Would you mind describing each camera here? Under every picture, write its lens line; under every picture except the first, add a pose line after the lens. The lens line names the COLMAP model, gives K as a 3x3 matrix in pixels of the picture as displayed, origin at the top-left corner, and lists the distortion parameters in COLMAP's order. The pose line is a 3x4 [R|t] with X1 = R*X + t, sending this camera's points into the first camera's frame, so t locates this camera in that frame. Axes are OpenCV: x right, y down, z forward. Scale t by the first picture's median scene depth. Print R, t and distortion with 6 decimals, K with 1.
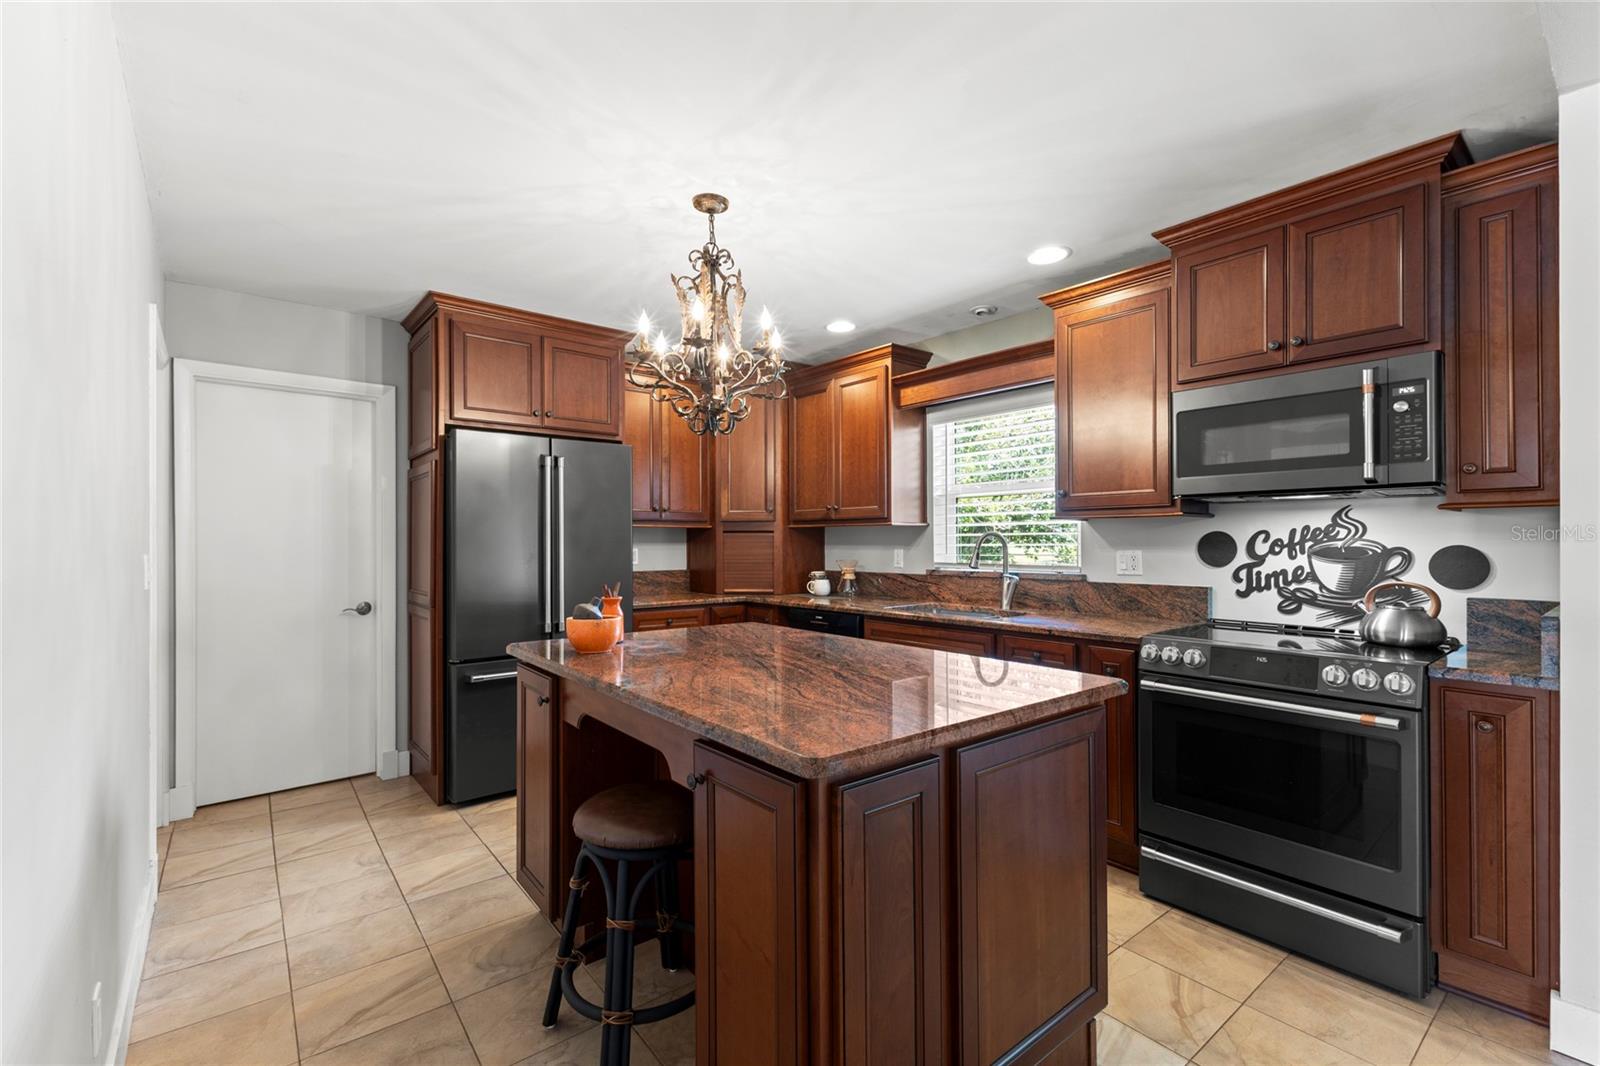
lens RADIAL K [[696.3, 0, 796.8], [0, 696.3, 544.3], [0, 0, 1]] dist [0.018330, -0.004050]
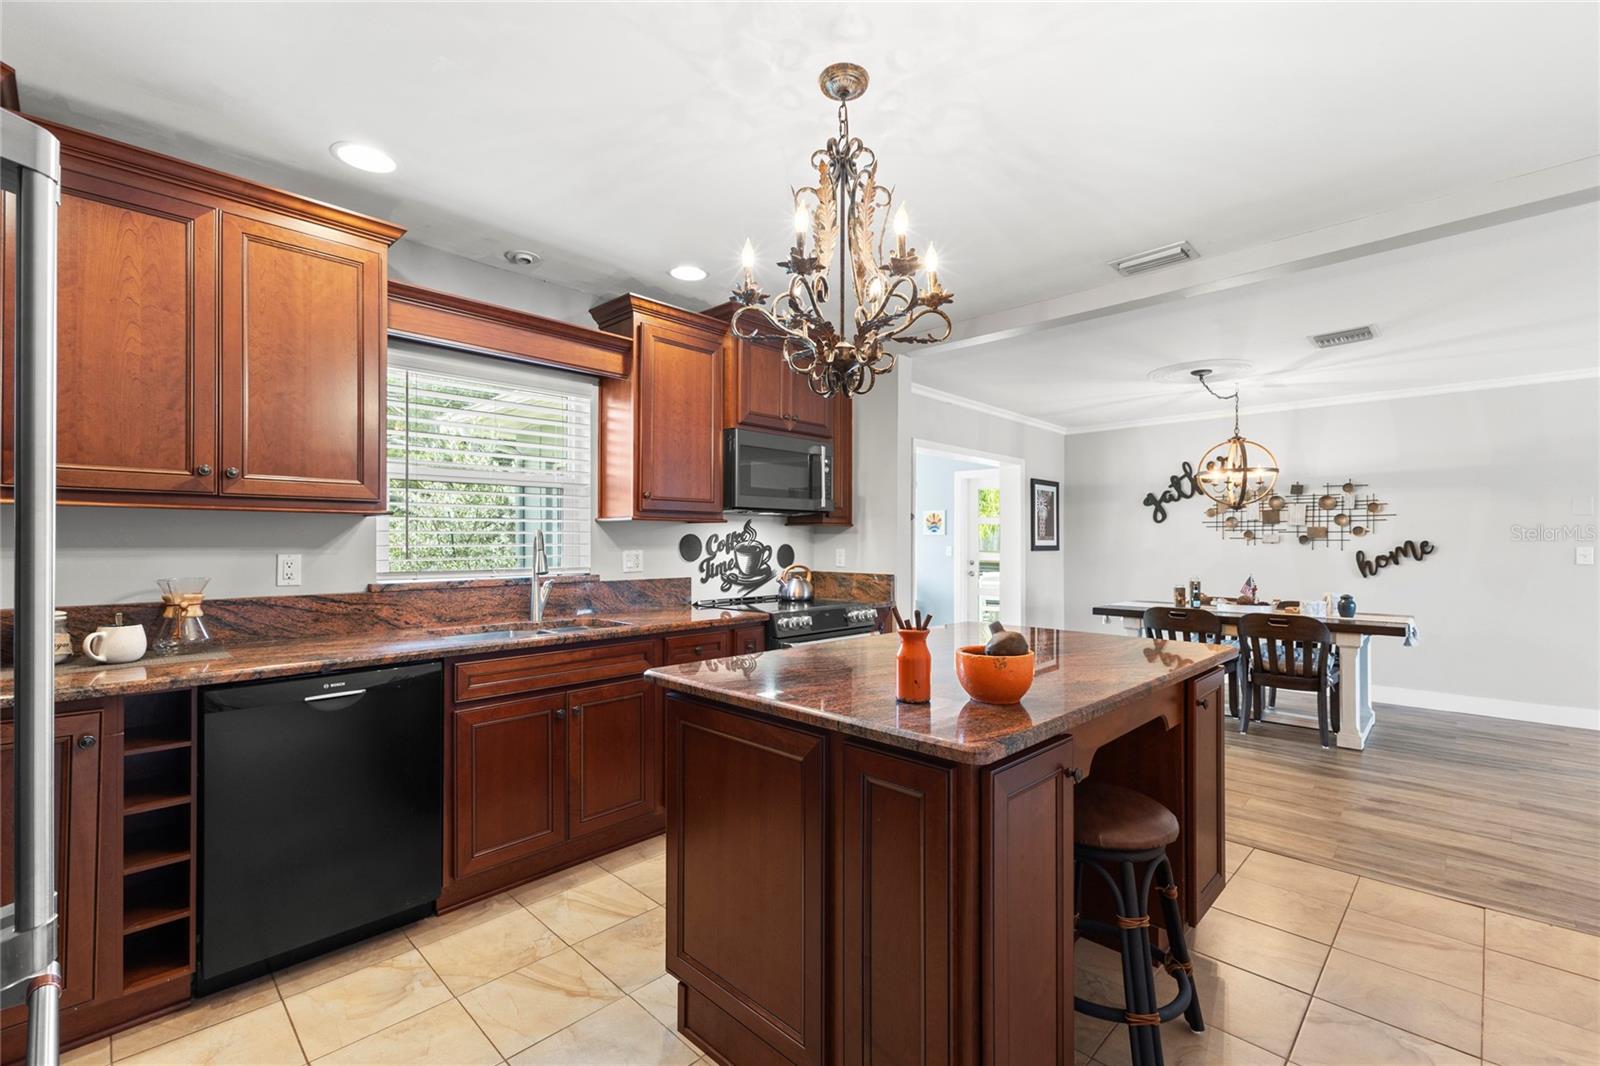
lens RADIAL K [[696.3, 0, 806.4], [0, 696.3, 541.3], [0, 0, 1]] dist [0.018330, -0.004050]
pose [[-0.124899, 0.001042, 0.992169, -0.660742], [0.001419, 0.999999, -0.000871, -0.003364], [-0.992168, 0.001299, -0.124900, 0.880520]]
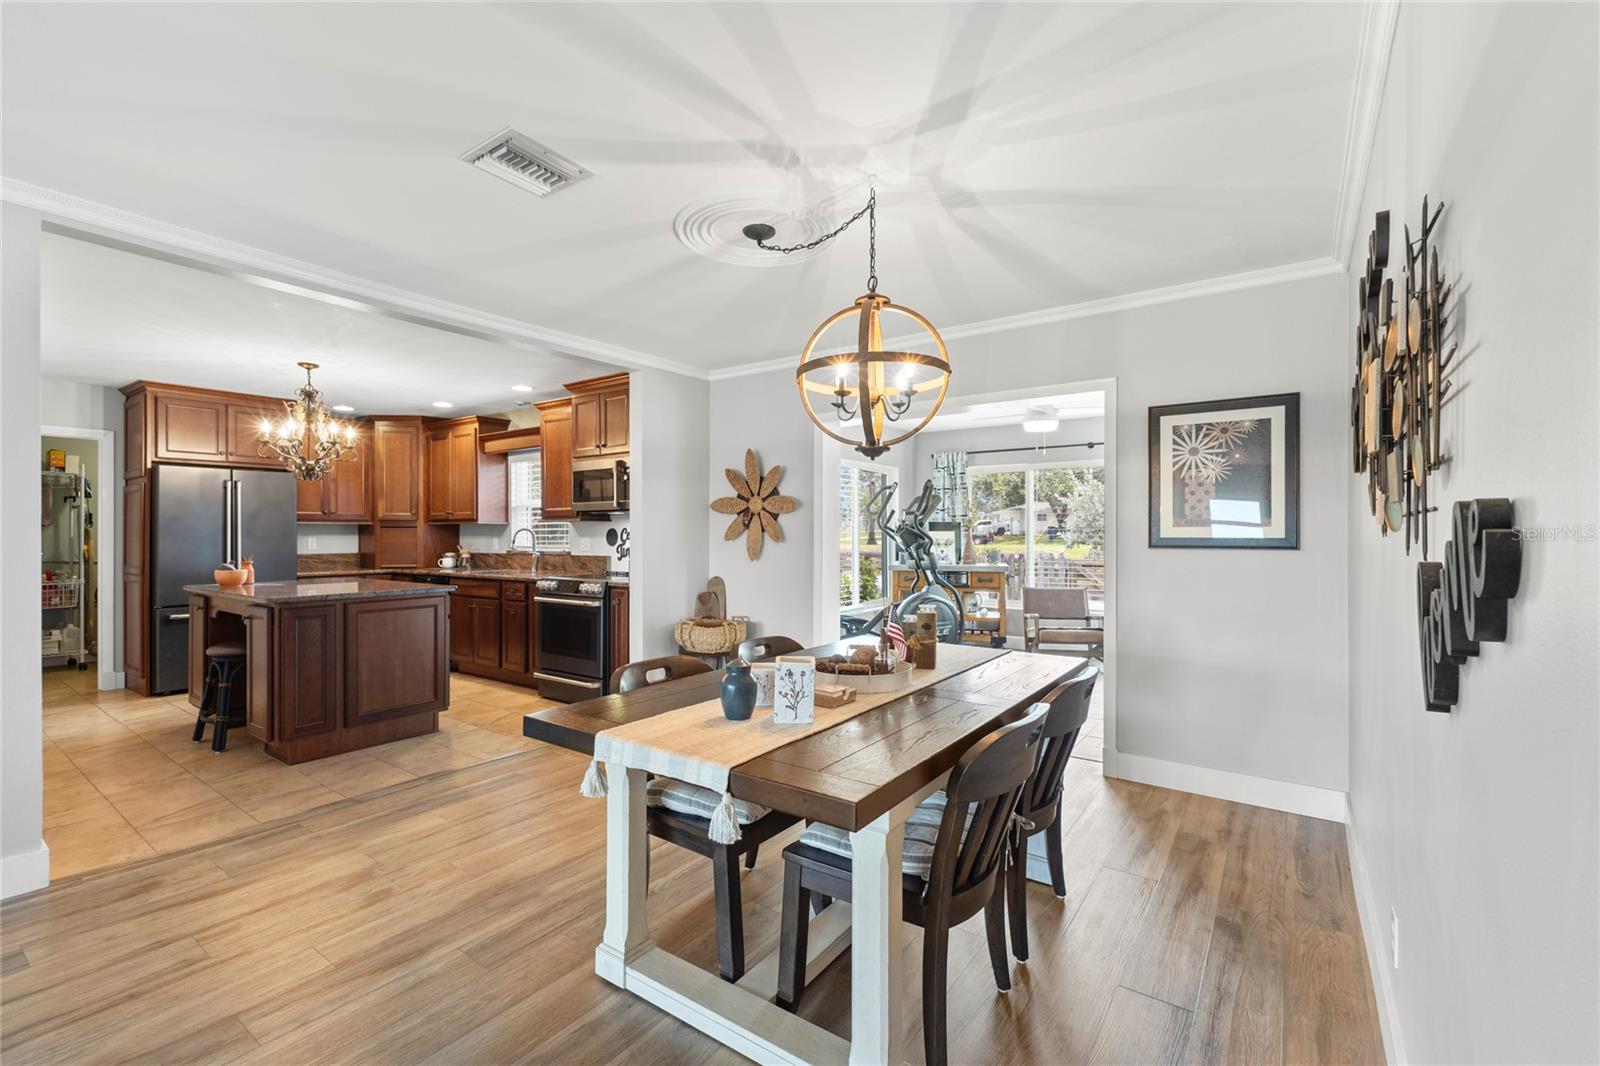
lens RADIAL K [[696.3, 0, 802.1], [0, 696.3, 533.7], [0, 0, 1]] dist [0.018330, -0.004050]
pose [[0.967867, -0.000600, 0.251462, 0.579705], [0.001667, 0.999990, -0.004033, 0.005827], [-0.251457, 0.004322, 0.967859, -1.019531]]
